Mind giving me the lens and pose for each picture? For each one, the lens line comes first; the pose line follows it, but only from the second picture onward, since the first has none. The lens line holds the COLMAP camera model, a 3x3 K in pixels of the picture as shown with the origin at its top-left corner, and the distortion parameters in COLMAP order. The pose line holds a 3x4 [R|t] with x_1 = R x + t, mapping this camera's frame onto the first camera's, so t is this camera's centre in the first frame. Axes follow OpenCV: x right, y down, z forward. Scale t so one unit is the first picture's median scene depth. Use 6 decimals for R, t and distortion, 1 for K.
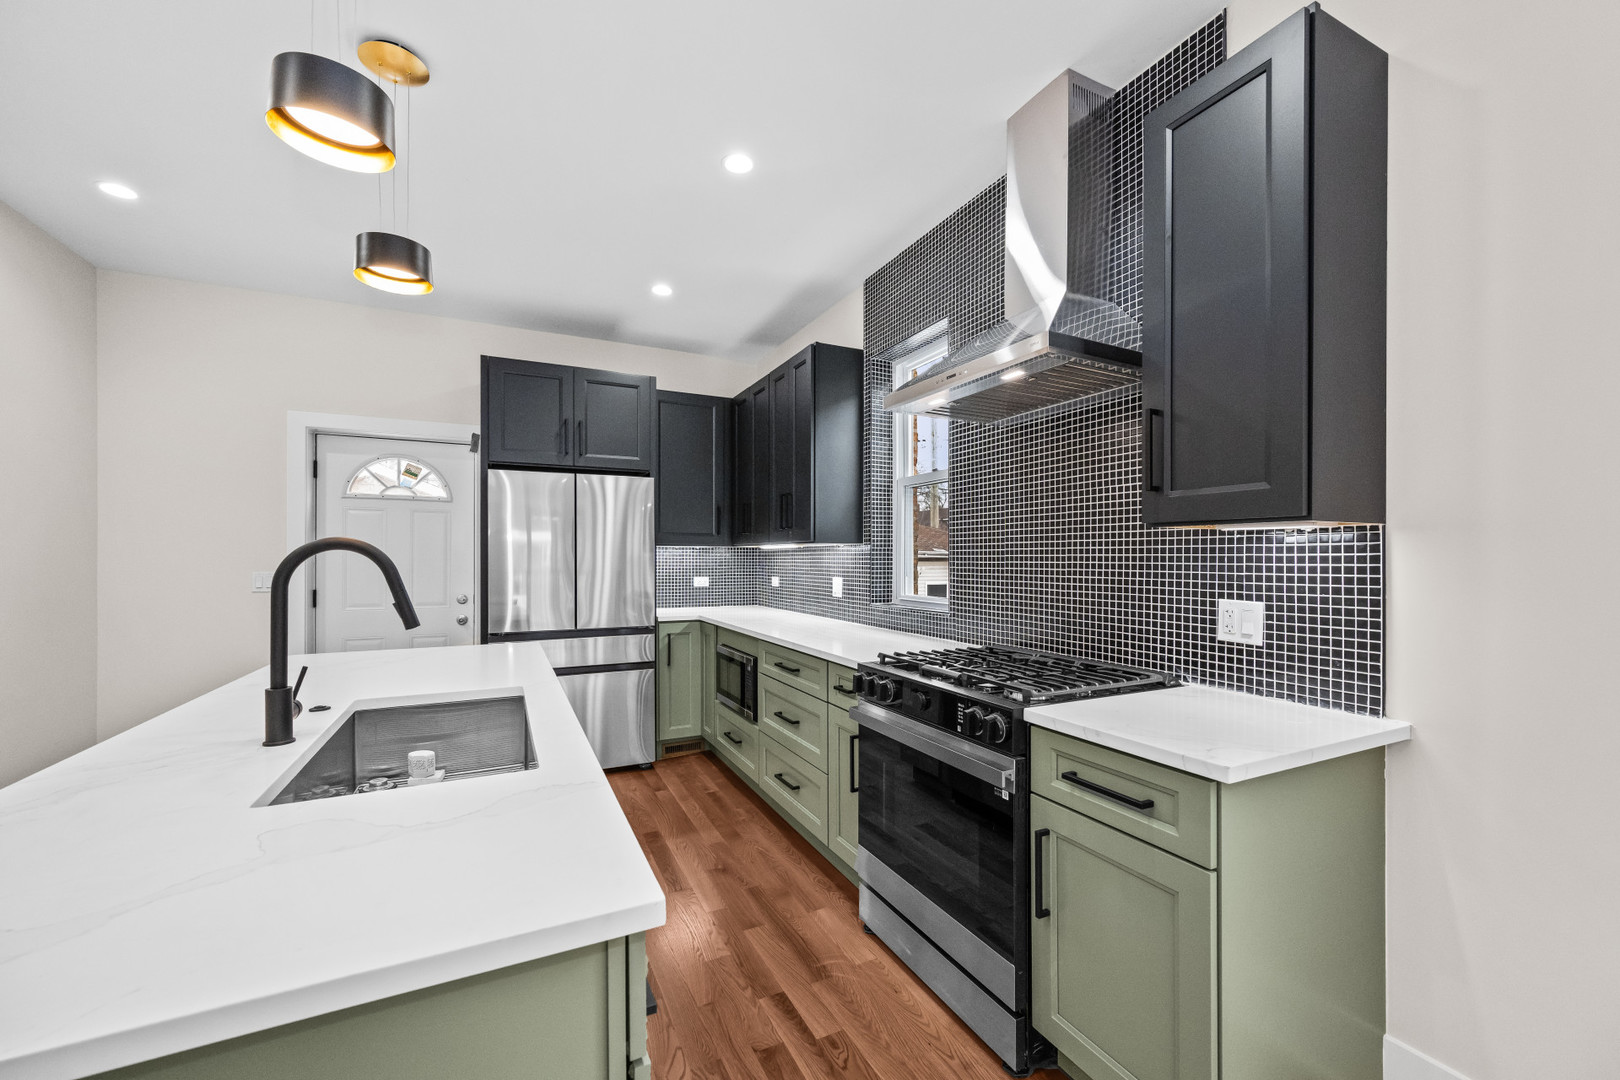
lens RADIAL K [[638.7, 0, 812.0], [0, 638.7, 549.5], [0, 0, 1]] dist [-0.005015, 0.000318]
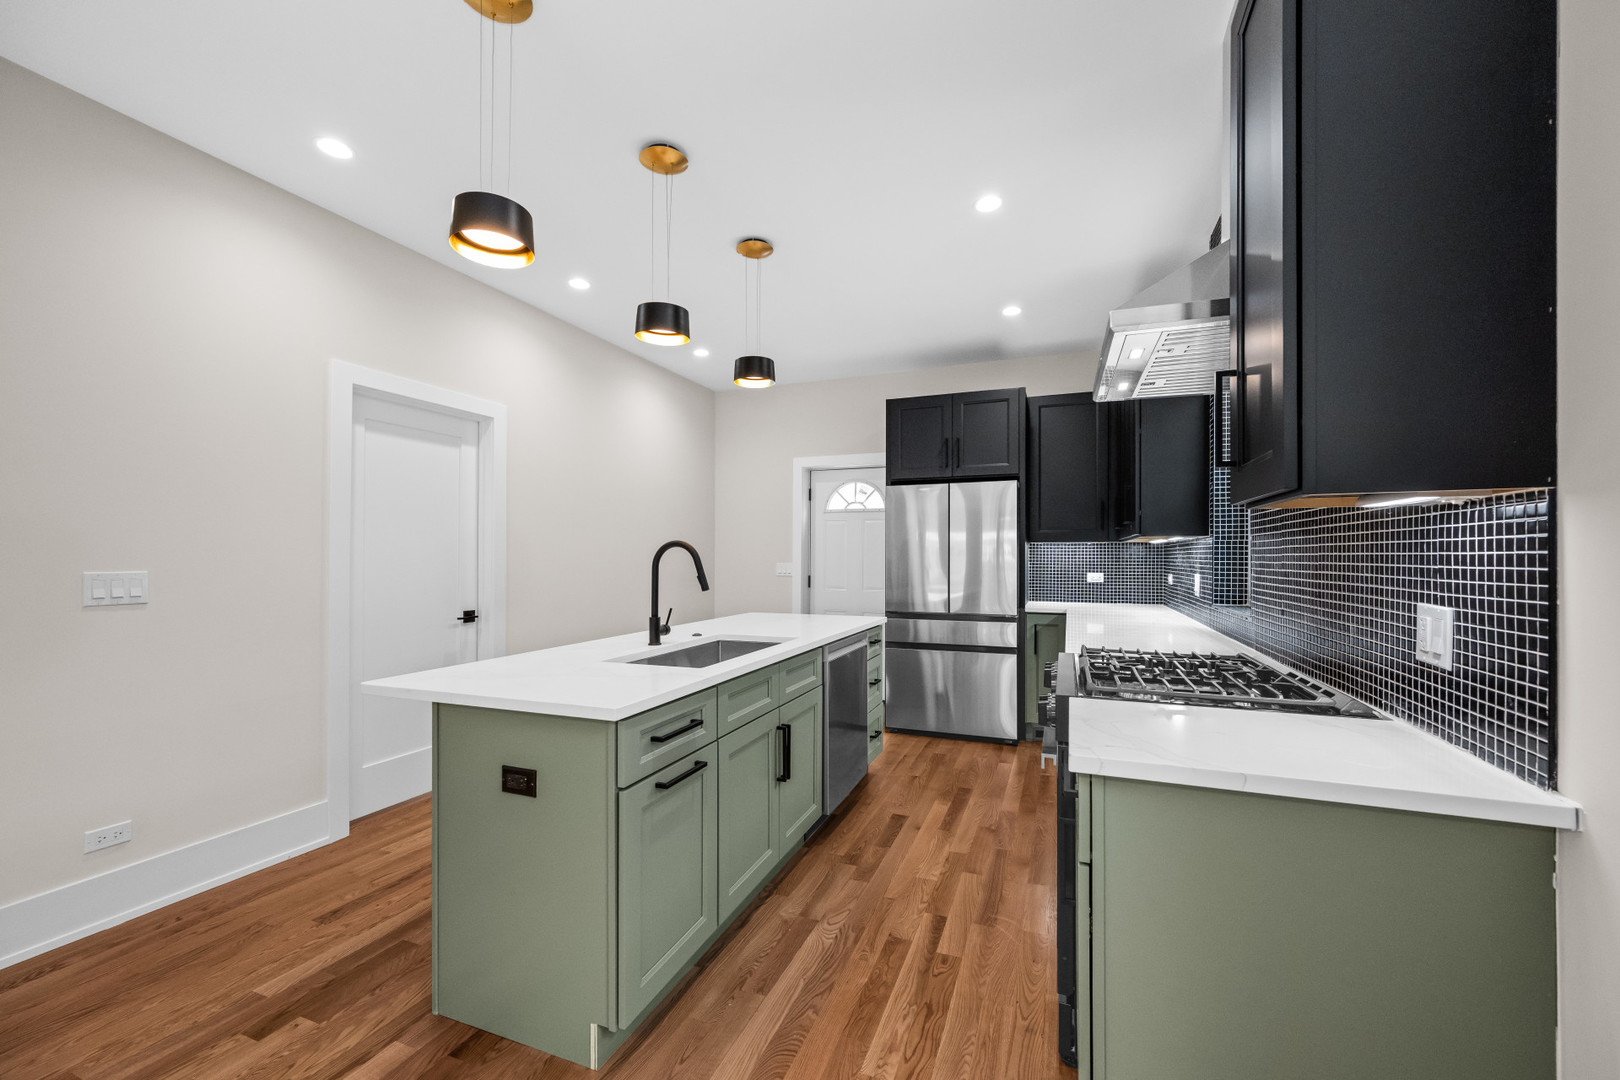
lens RADIAL K [[632.9, 0, 816.3], [0, 632.9, 546.9], [0, 0, 1]] dist [-0.007552, -0.000307]
pose [[0.675246, -0.012716, -0.737483, 0.337846], [0.010389, 0.999916, -0.007729, 0.006884], [0.737520, -0.002442, 0.675321, 0.016283]]
